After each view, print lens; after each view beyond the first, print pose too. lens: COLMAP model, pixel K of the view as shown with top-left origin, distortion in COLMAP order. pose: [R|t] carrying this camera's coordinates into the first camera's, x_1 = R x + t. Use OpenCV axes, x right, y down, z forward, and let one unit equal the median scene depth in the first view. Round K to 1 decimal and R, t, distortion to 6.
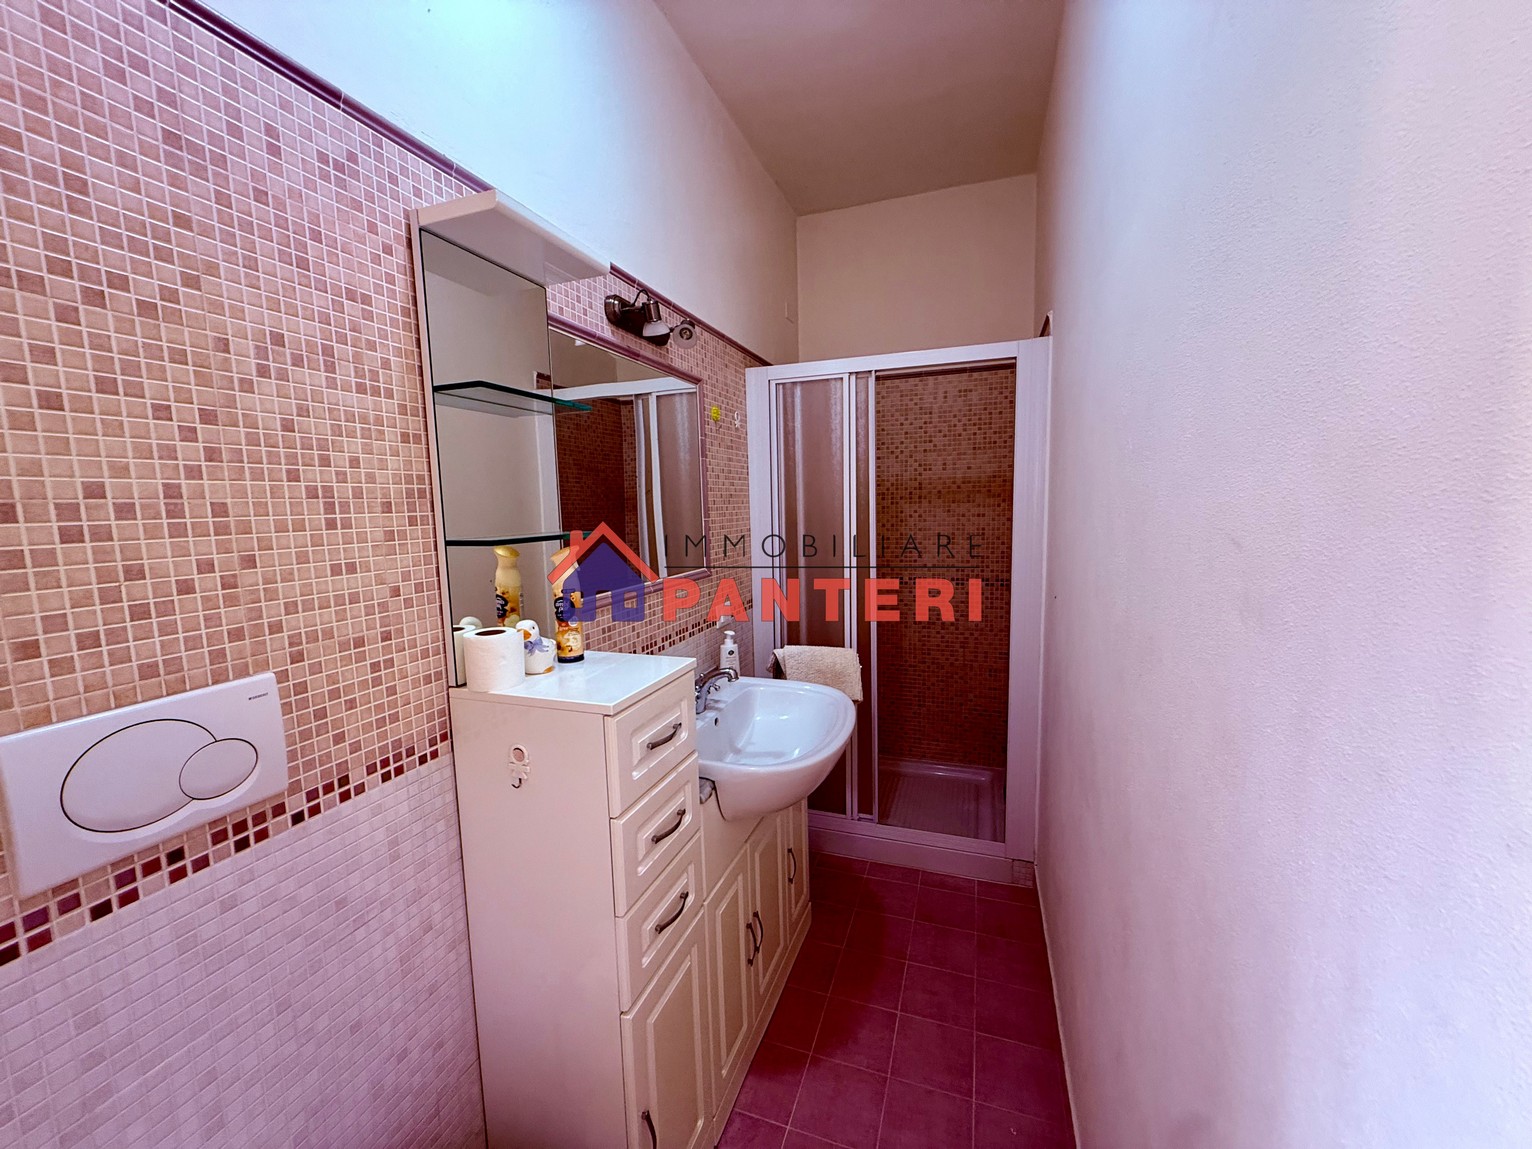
lens RADIAL K [[609.5, 0, 766.5], [0, 609.5, 566.4], [0, 0, 1]] dist [-0.001060, 0.000181]
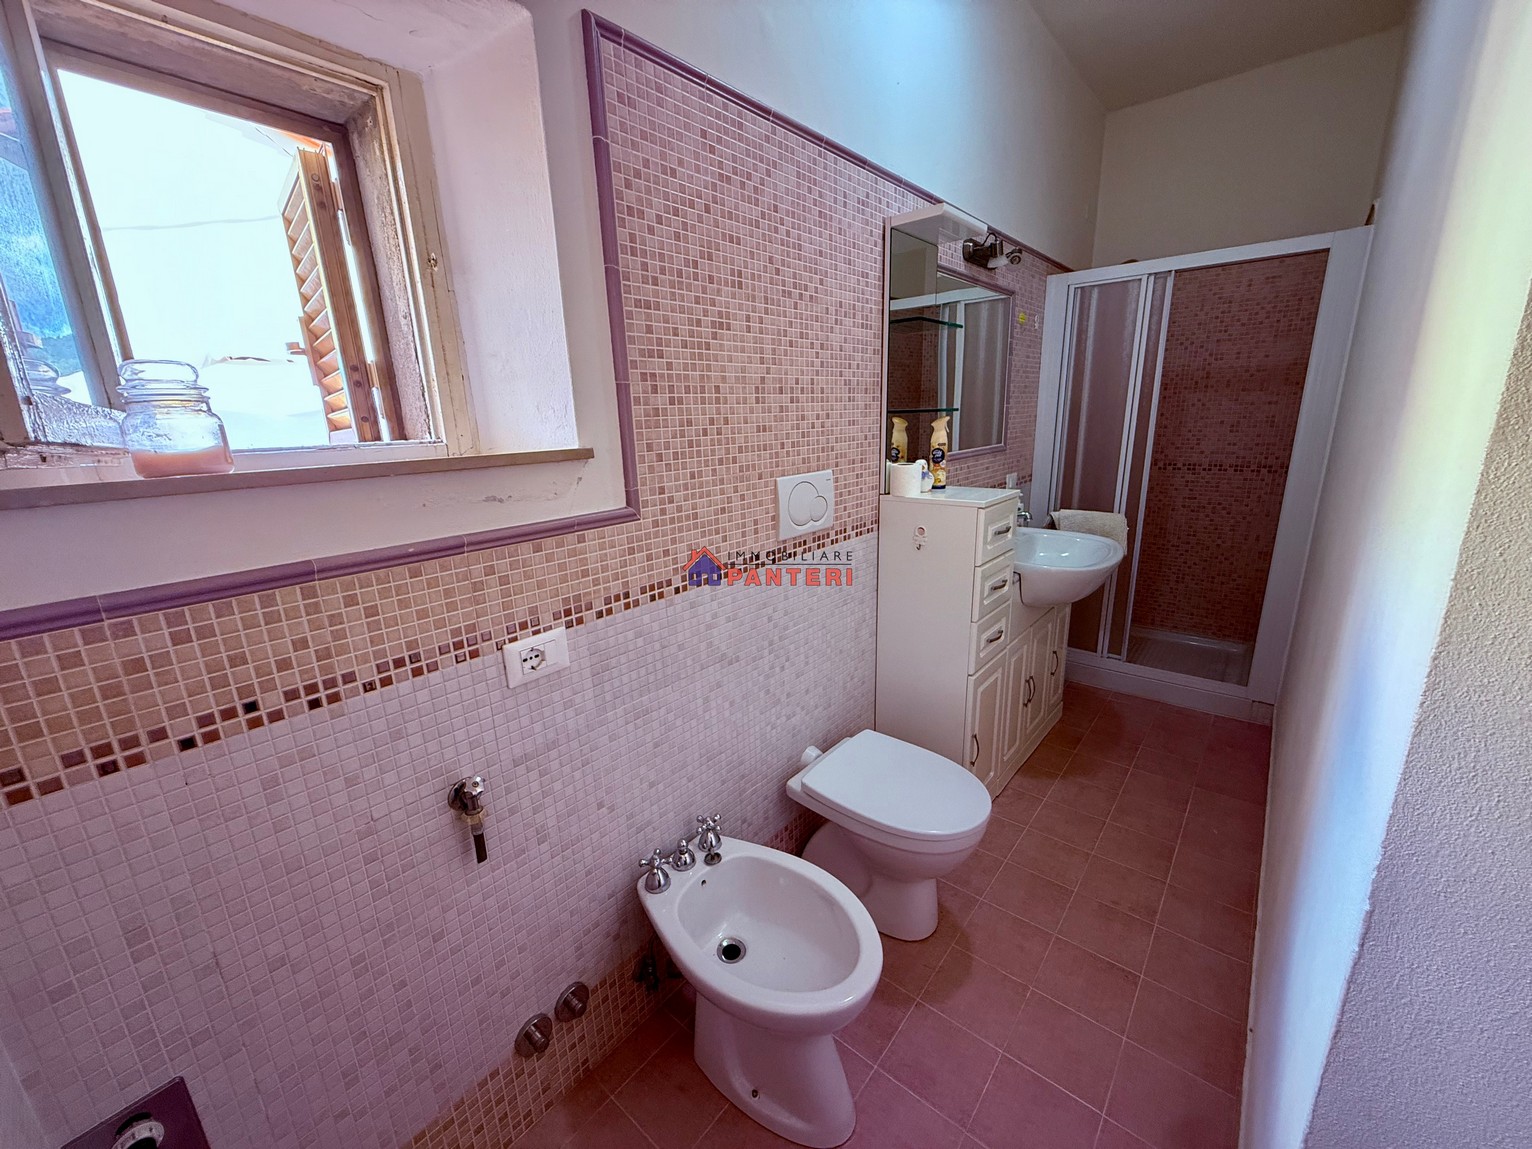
lens RADIAL K [[609.5, 0, 762.0], [0, 609.5, 569.5], [0, 0, 1]] dist [-0.001060, 0.000181]
pose [[0.932893, 0.085221, -0.349926, -0.199934], [-0.028006, 0.985825, 0.165425, 0.131313], [0.359063, -0.144524, 0.922056, -0.846436]]
